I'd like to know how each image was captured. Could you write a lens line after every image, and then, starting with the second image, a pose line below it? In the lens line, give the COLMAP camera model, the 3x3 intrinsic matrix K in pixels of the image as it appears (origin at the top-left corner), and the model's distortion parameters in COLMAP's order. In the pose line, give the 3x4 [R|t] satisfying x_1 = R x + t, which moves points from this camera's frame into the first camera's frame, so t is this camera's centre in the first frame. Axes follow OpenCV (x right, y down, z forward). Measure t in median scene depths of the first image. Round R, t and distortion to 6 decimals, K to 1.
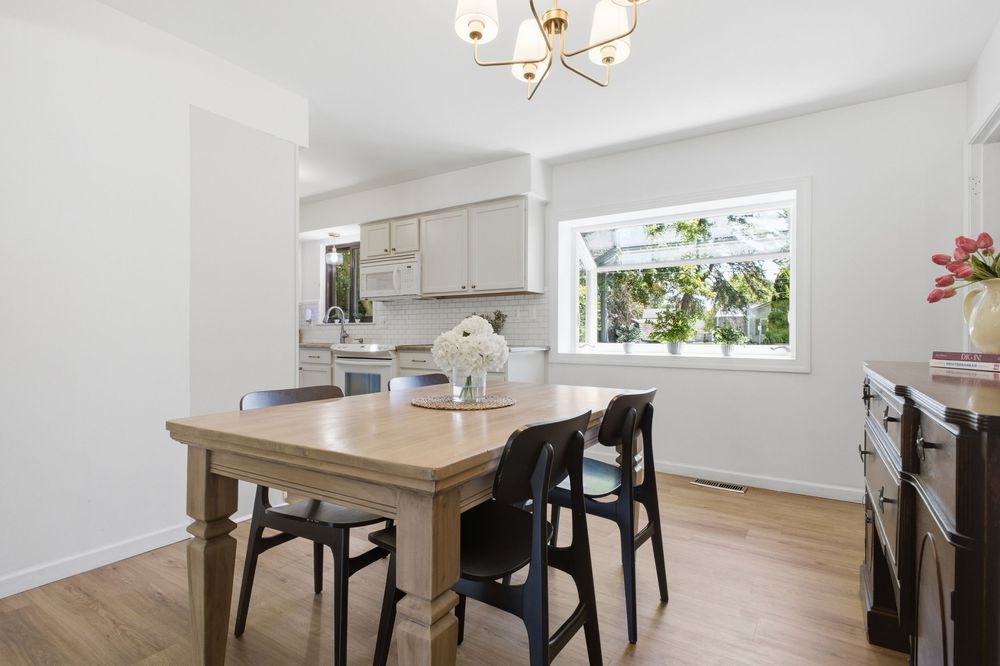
lens RADIAL K [[488.1, 0, 515.8], [0, 488.1, 339.7], [0, 0, 1]] dist [0.001082, -0.000204]
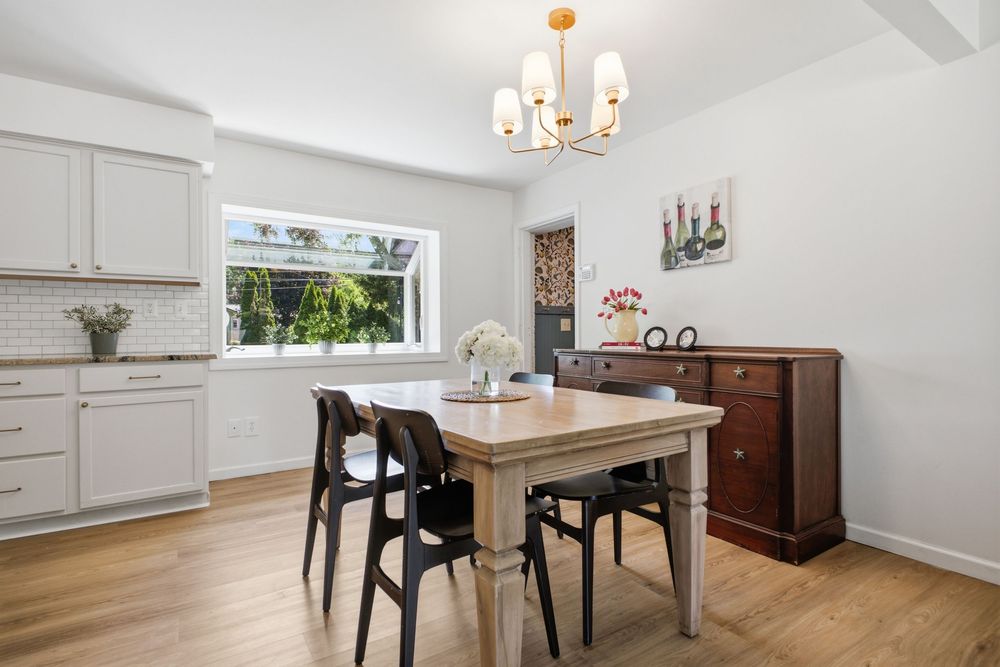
lens RADIAL K [[487.6, 0, 500.0], [0, 487.6, 333.5], [0, 0, 1]] dist [0.003256, -0.000275]
pose [[0.424375, 0.000011, 0.905486, -0.435151], [0.013079, 0.999896, -0.006142, -0.004152], [-0.905392, 0.014450, 0.424331, 0.187518]]
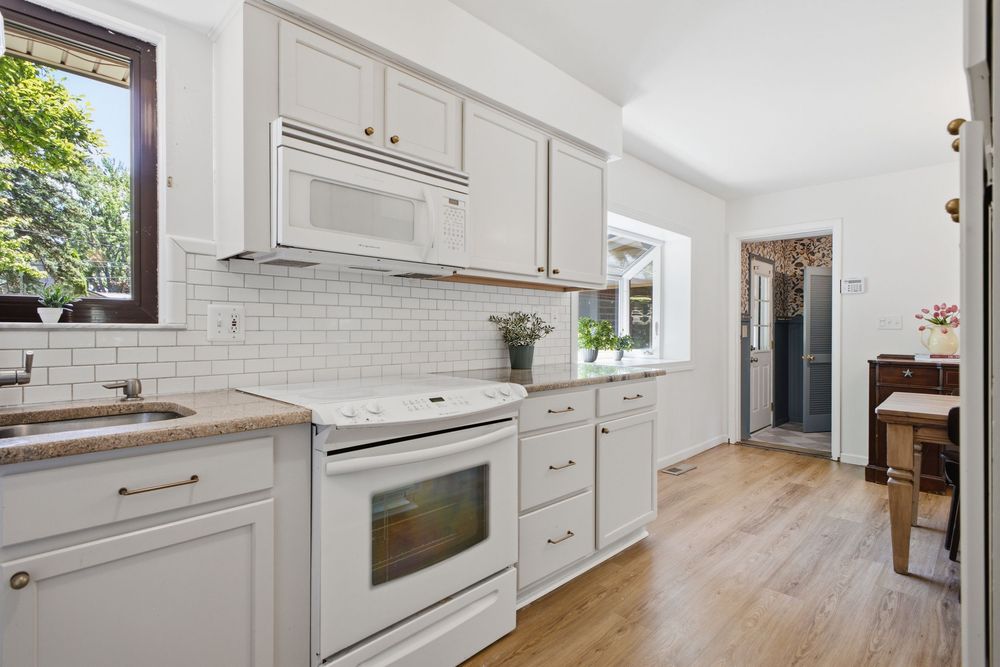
lens RADIAL K [[482.0, 0, 504.7], [0, 482.0, 332.4], [0, 0, 1]] dist [-0.000300, -0.000401]
pose [[0.233420, -0.007475, 0.972347, -0.626677], [0.003075, 0.999971, 0.006949, -0.036051], [-0.972371, 0.001368, 0.233436, 0.856892]]
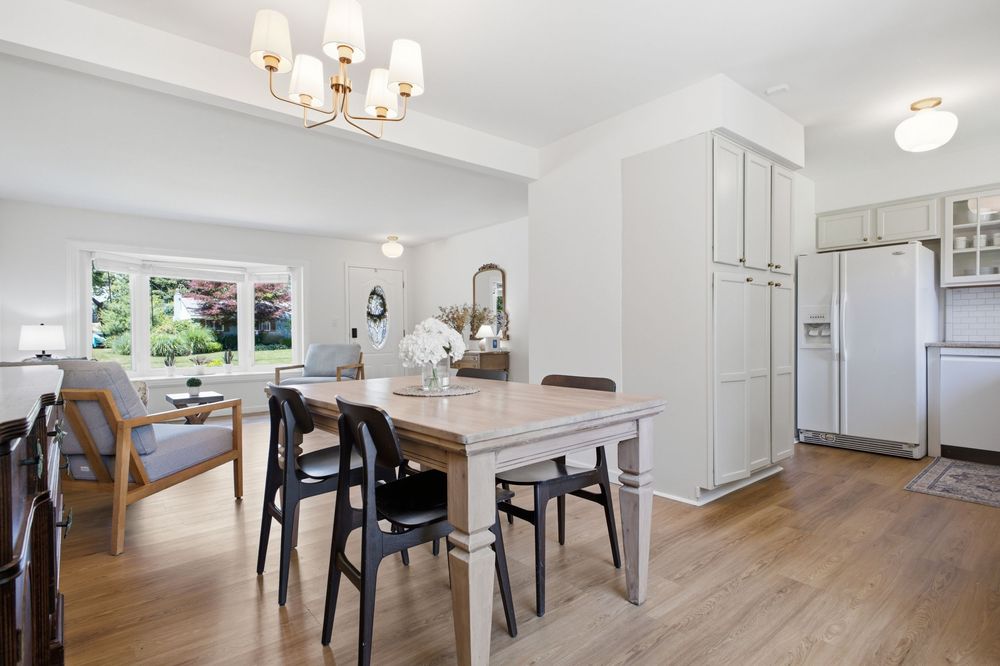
lens RADIAL K [[500.3, 0, 496.0], [0, 500.3, 338.1], [0, 0, 1]] dist [0.000605, -0.001514]
pose [[-0.331289, 0.005854, -0.943511, 0.409207], [0.000565, 0.999982, 0.006006, -0.003401], [0.943529, 0.001456, -0.331287, 0.594275]]
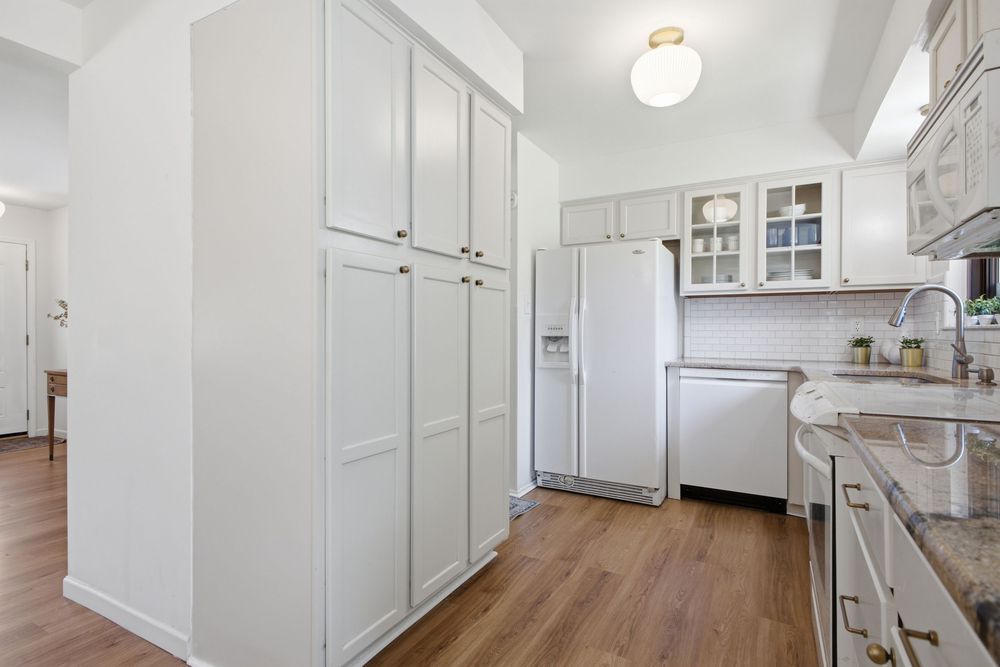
lens RADIAL K [[487.6, 0, 500.0], [0, 487.6, 333.5], [0, 0, 1]] dist [0.003256, -0.000275]
pose [[0.040577, 0.000175, -0.999176, 0.024373], [-0.005949, 0.999982, -0.000067, -0.030205], [0.999159, 0.005947, 0.040577, 0.747506]]
